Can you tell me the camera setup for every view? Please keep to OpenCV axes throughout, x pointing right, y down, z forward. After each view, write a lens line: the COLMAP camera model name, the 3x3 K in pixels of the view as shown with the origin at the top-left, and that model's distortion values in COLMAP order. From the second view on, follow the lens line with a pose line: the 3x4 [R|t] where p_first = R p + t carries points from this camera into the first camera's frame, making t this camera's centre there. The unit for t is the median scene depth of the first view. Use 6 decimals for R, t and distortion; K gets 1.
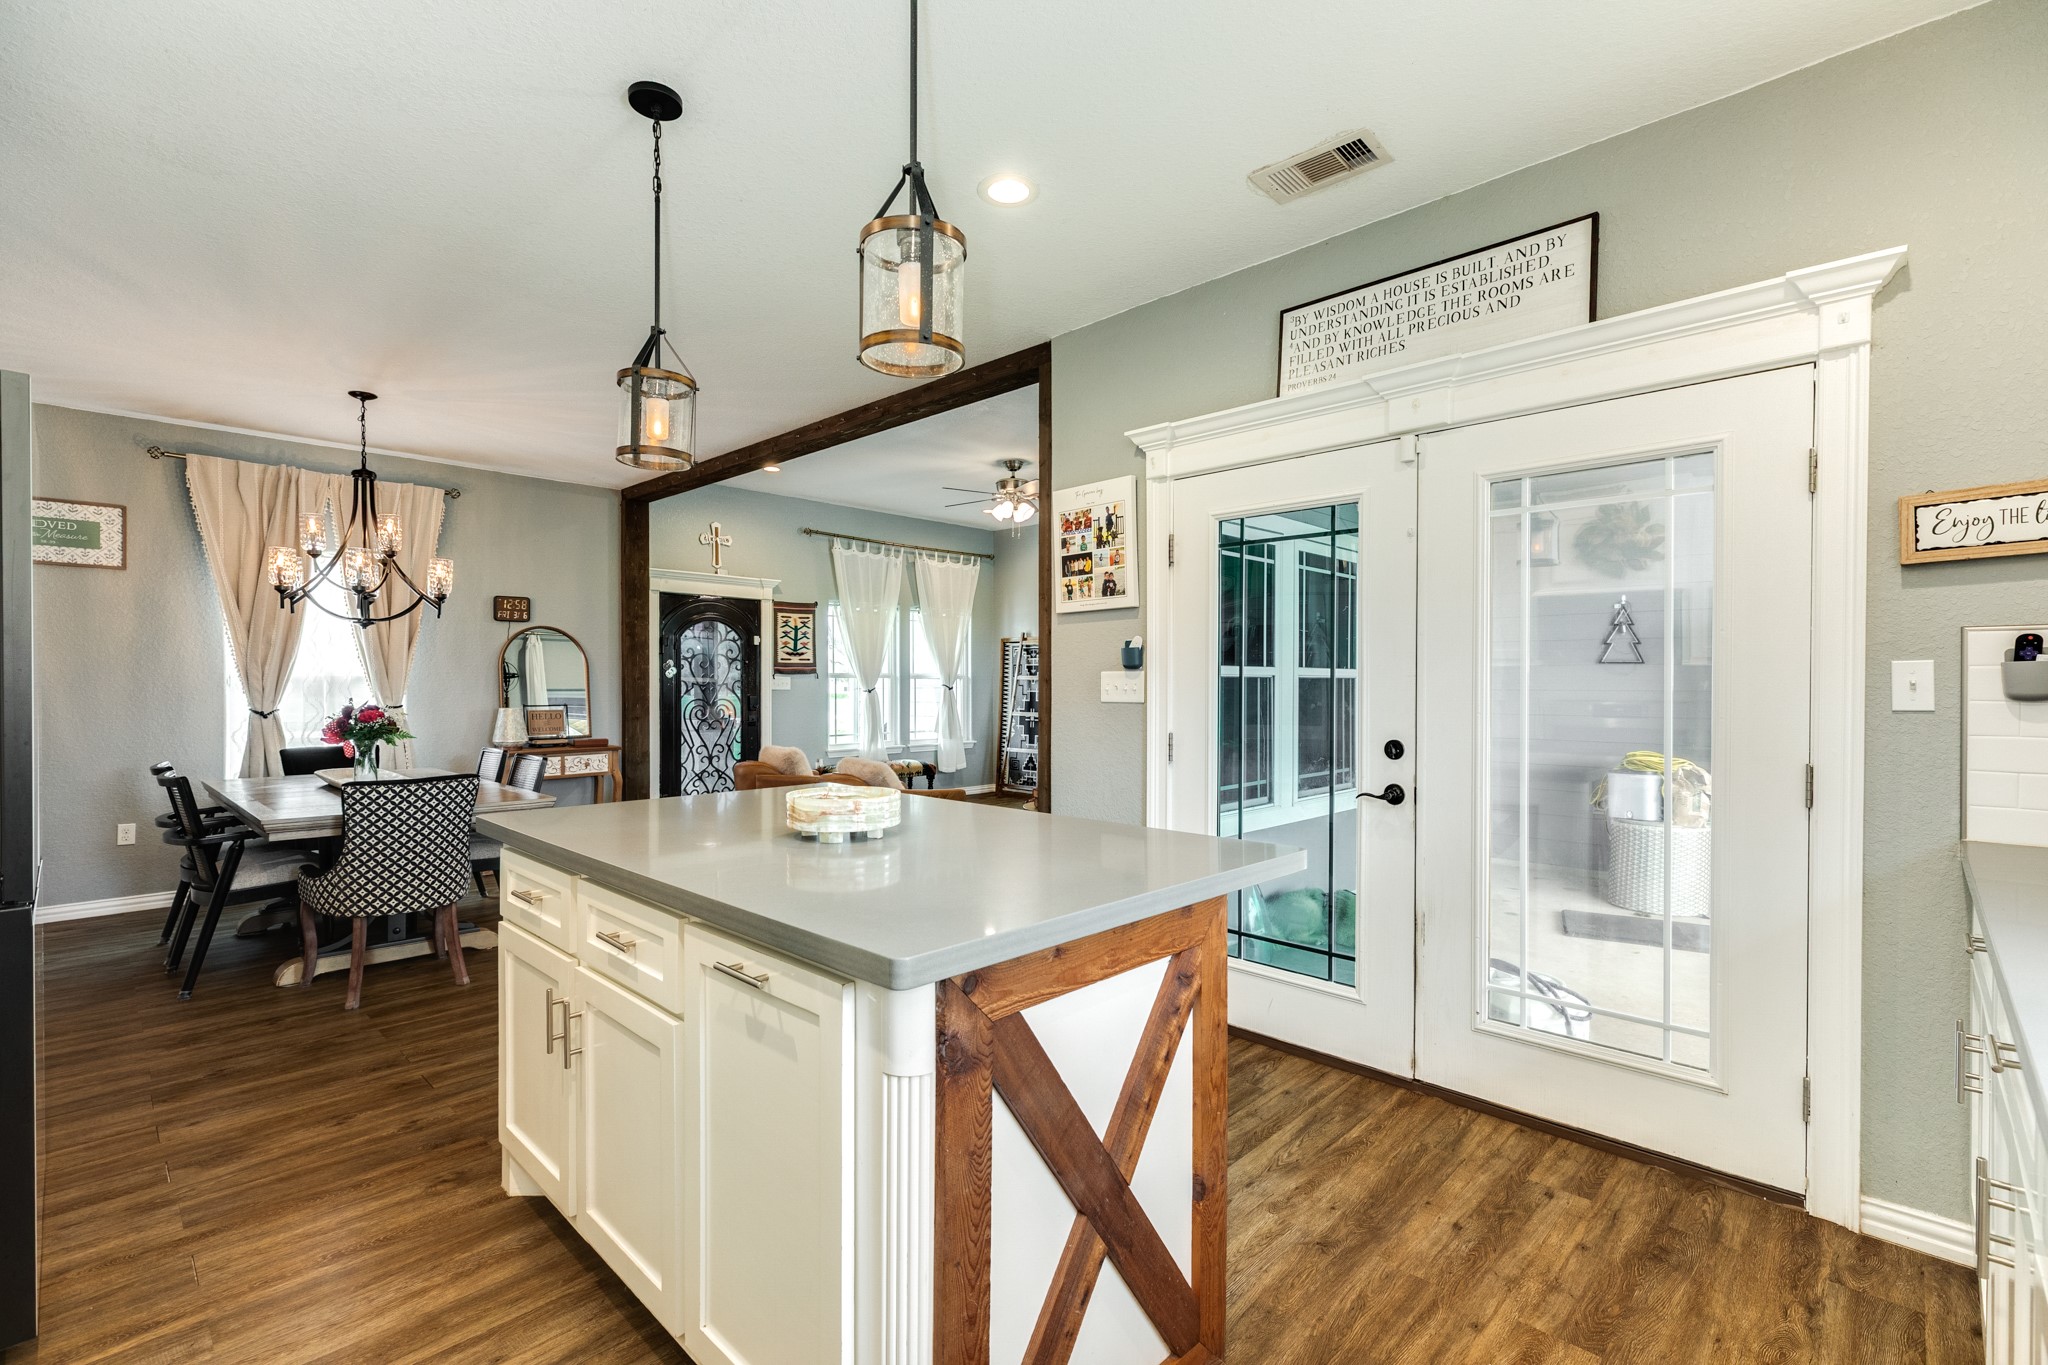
lens RADIAL K [[914.2, 0, 1015.6], [0, 914.2, 684.4], [0, 0, 1]] dist [0.003881, -0.000188]
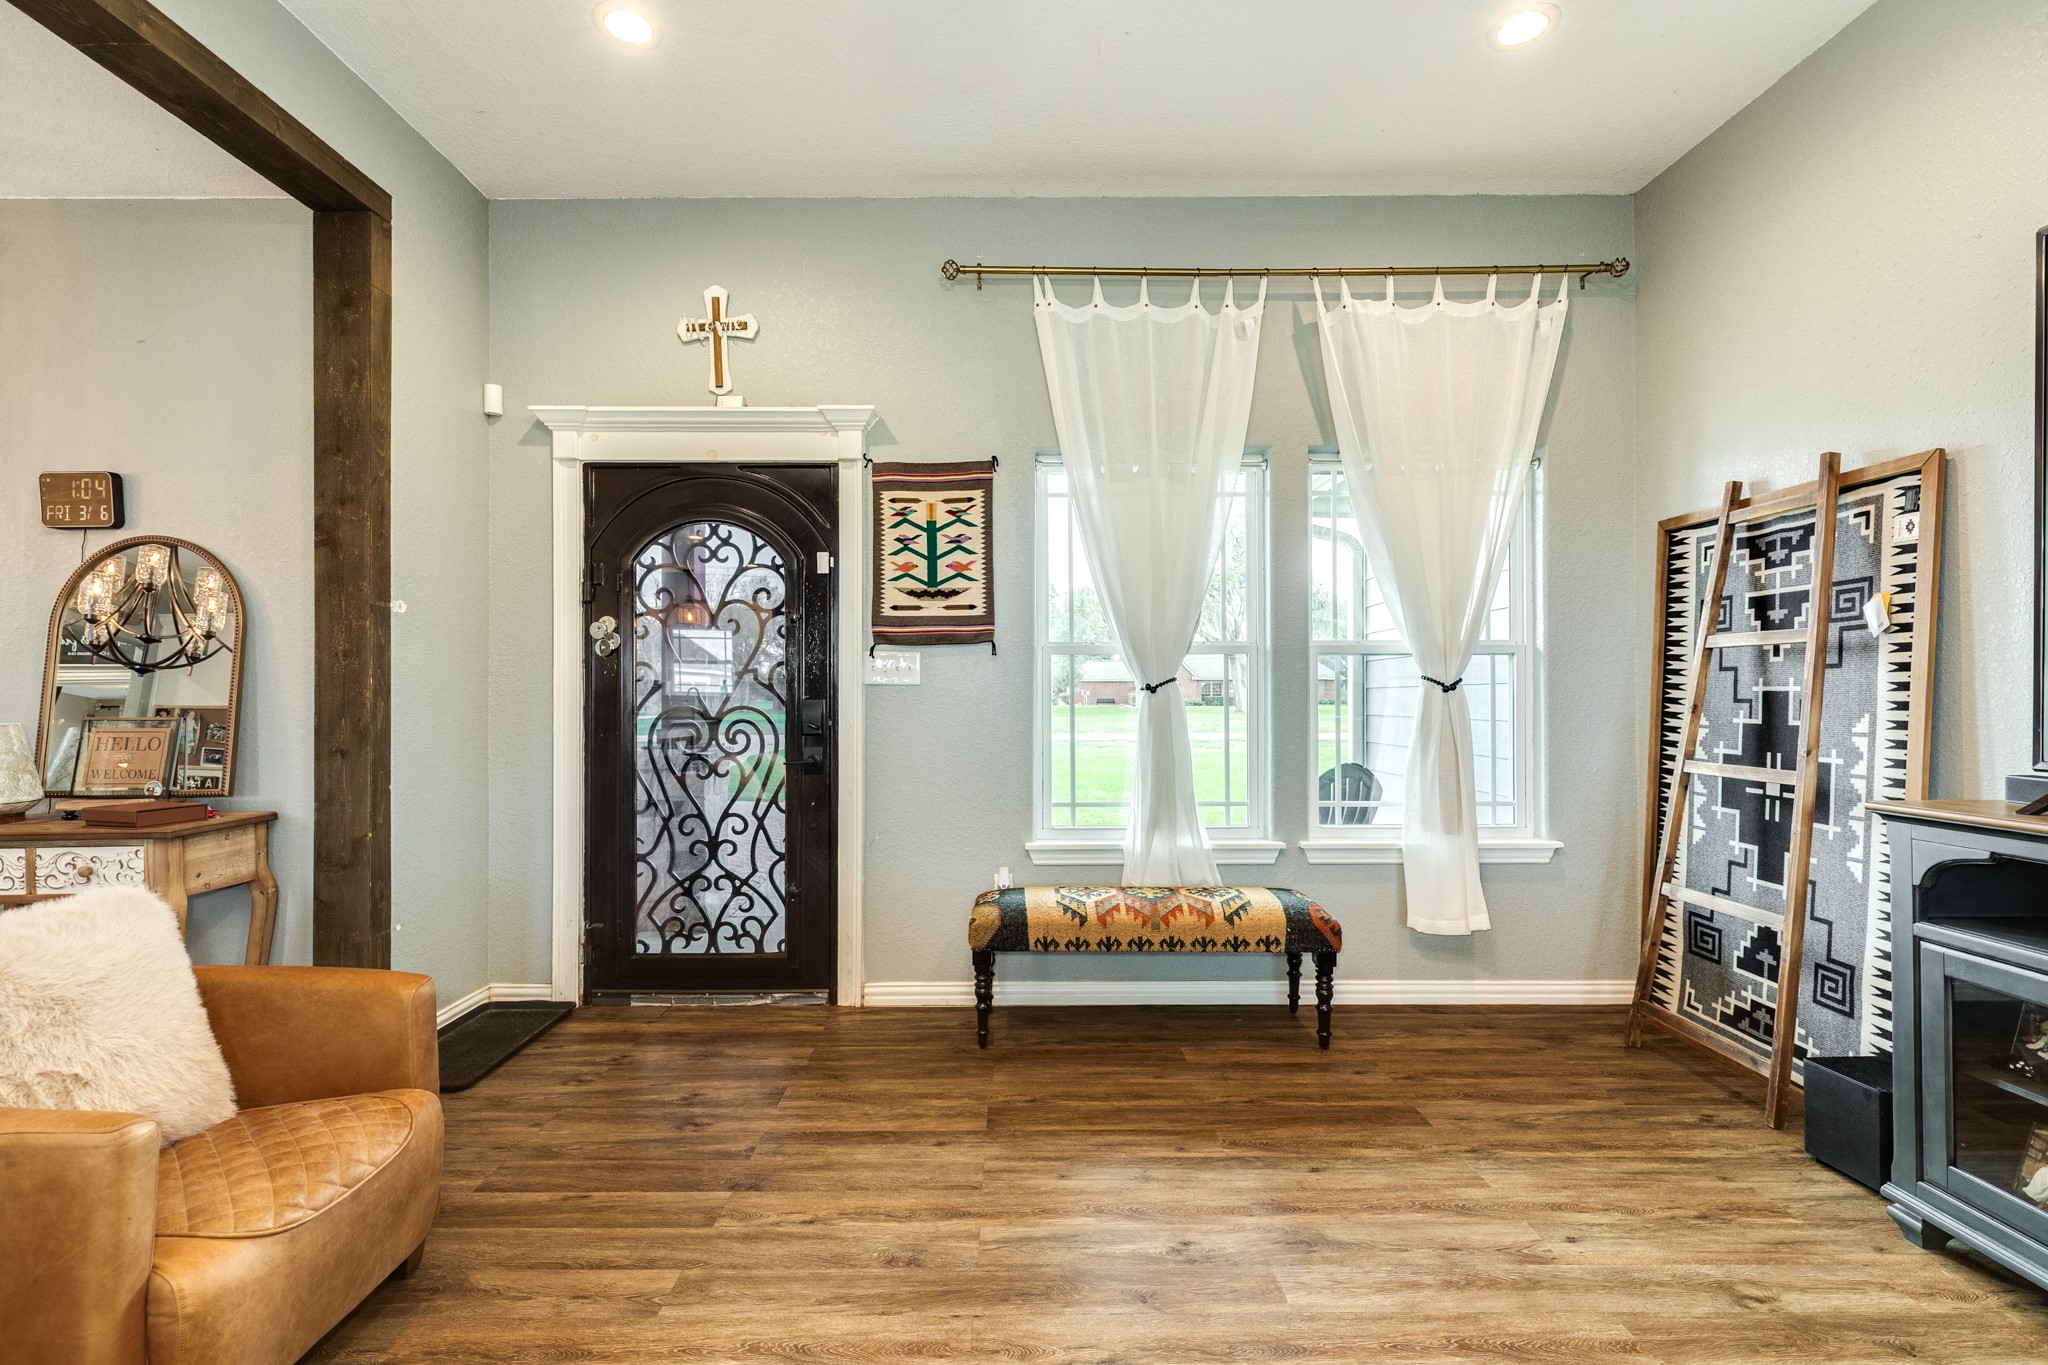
lens RADIAL K [[914.2, 0, 1011.4], [0, 914.2, 689.6], [0, 0, 1]] dist [0.003881, -0.000188]
pose [[0.700668, -0.004284, -0.713475, 0.064459], [0.003212, 0.999991, -0.002850, 0.009278], [0.713480, -0.000294, 0.700675, 0.765496]]
